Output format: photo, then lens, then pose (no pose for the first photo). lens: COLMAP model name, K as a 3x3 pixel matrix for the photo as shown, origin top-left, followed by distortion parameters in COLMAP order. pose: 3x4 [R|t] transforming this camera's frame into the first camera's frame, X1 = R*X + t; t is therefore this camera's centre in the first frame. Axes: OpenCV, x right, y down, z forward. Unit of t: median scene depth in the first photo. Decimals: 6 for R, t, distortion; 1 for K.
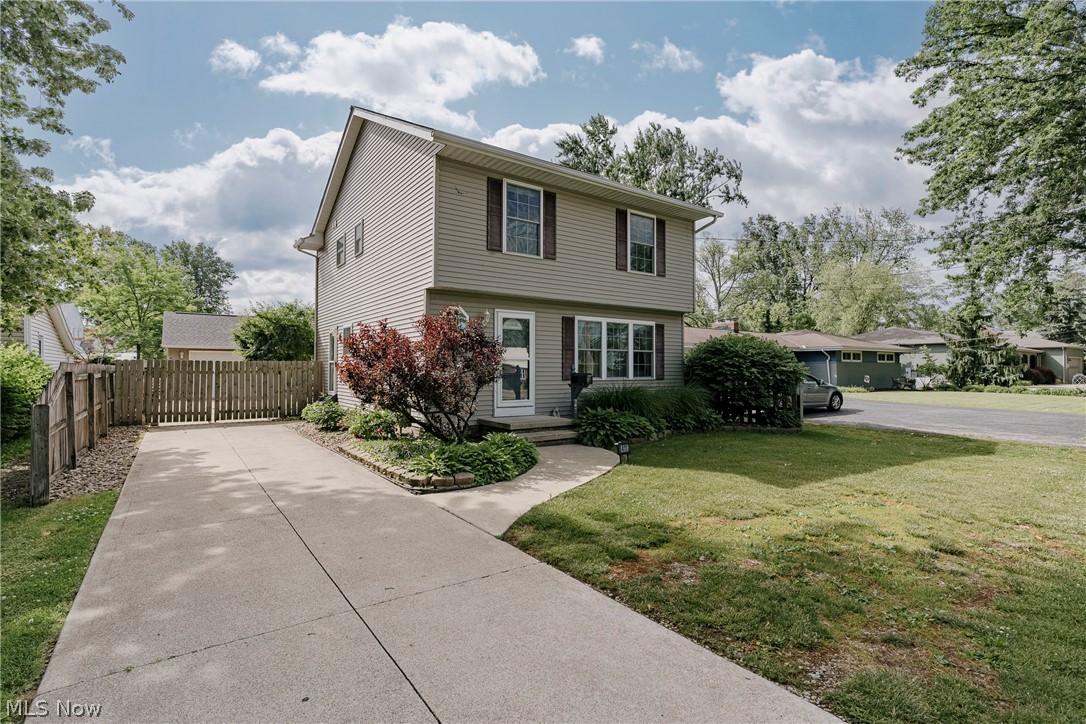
lens RADIAL K [[522.6, 0, 543.0], [0, 522.6, 362.0], [0, 0, 1]] dist [-0.001247, -0.000094]
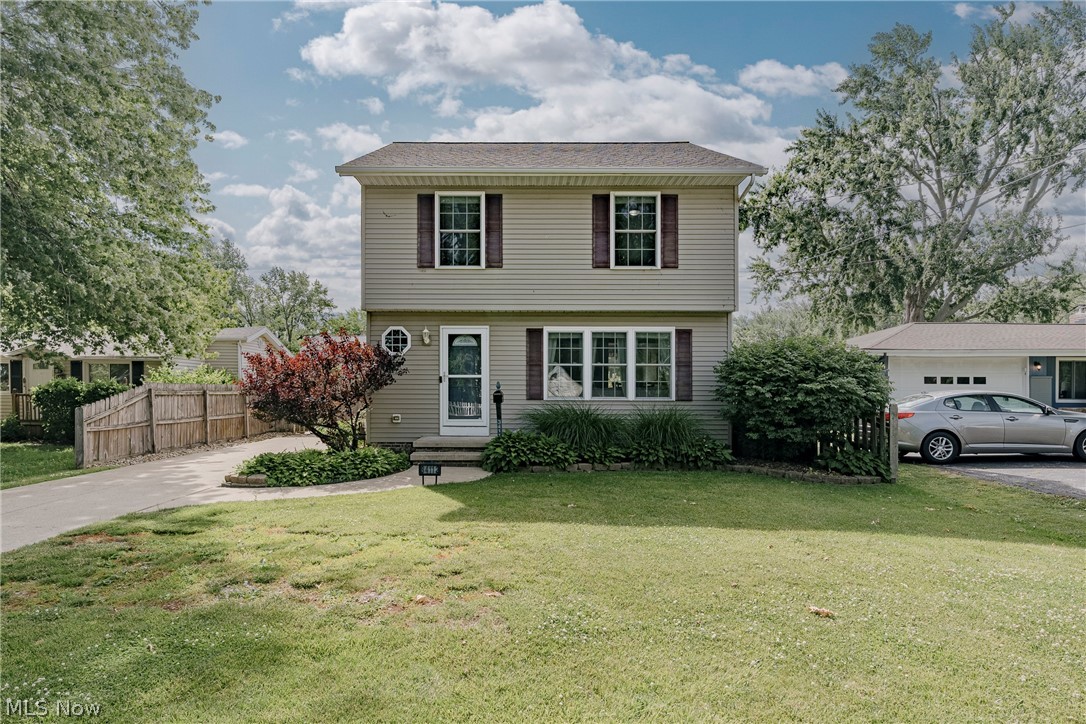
lens RADIAL K [[500.0, 0, 543.2], [0, 500.0, 395.0], [0, 0, 1]] dist [0.000144, 0.000027]
pose [[0.810190, -0.005665, -0.586141, 0.561483], [0.005814, 0.999982, -0.001629, 0.028738], [0.586139, -0.002088, 0.810208, 0.314117]]
